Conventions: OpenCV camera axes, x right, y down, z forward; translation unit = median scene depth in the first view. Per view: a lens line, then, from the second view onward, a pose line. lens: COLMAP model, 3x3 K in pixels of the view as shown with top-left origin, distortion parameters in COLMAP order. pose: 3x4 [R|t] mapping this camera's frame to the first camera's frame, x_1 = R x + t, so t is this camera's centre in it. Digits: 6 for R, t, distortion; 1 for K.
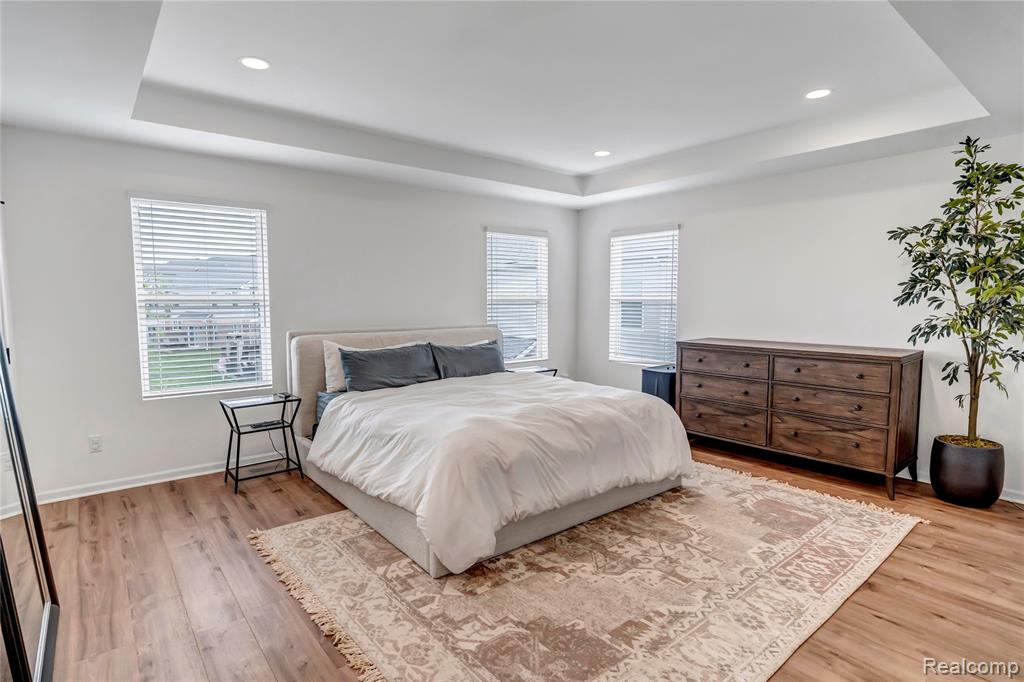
lens RADIAL K [[508.0, 0, 512.0], [0, 508.0, 341.0], [0, 0, 1]] dist [-0.003018, 0.001765]
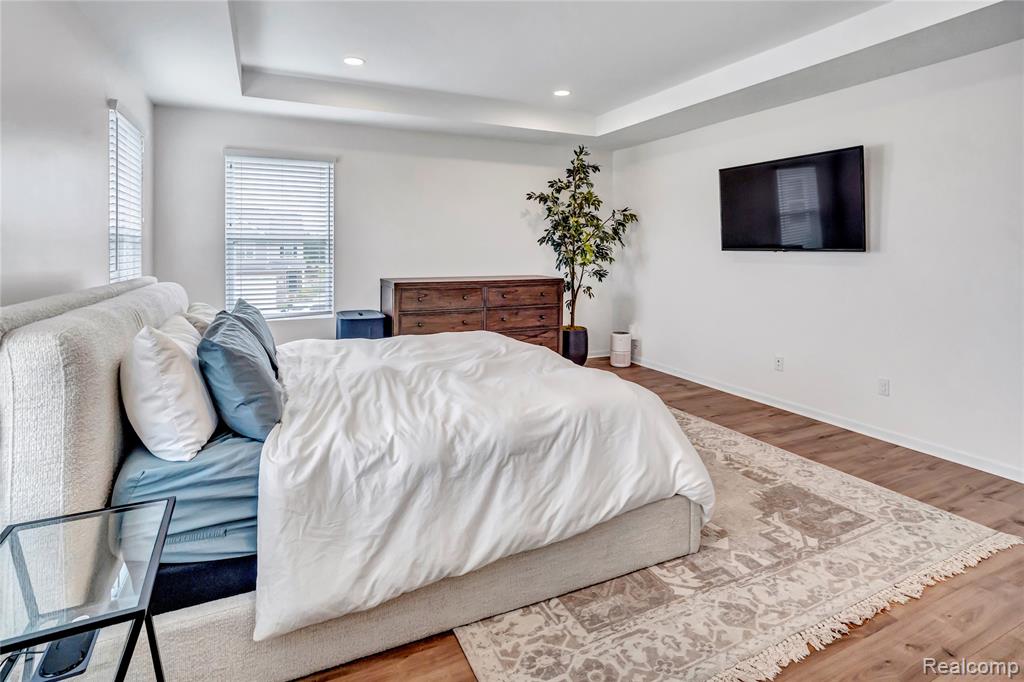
lens RADIAL K [[519.1, 0, 510.0], [0, 519.1, 247.8], [0, 0, 1]] dist [-0.003713, -0.000402]
pose [[0.258364, 0.005393, 0.966032, -1.047432], [0.076400, 0.996738, -0.025998, -0.042703], [-0.963022, 0.080522, 0.257110, 1.007410]]
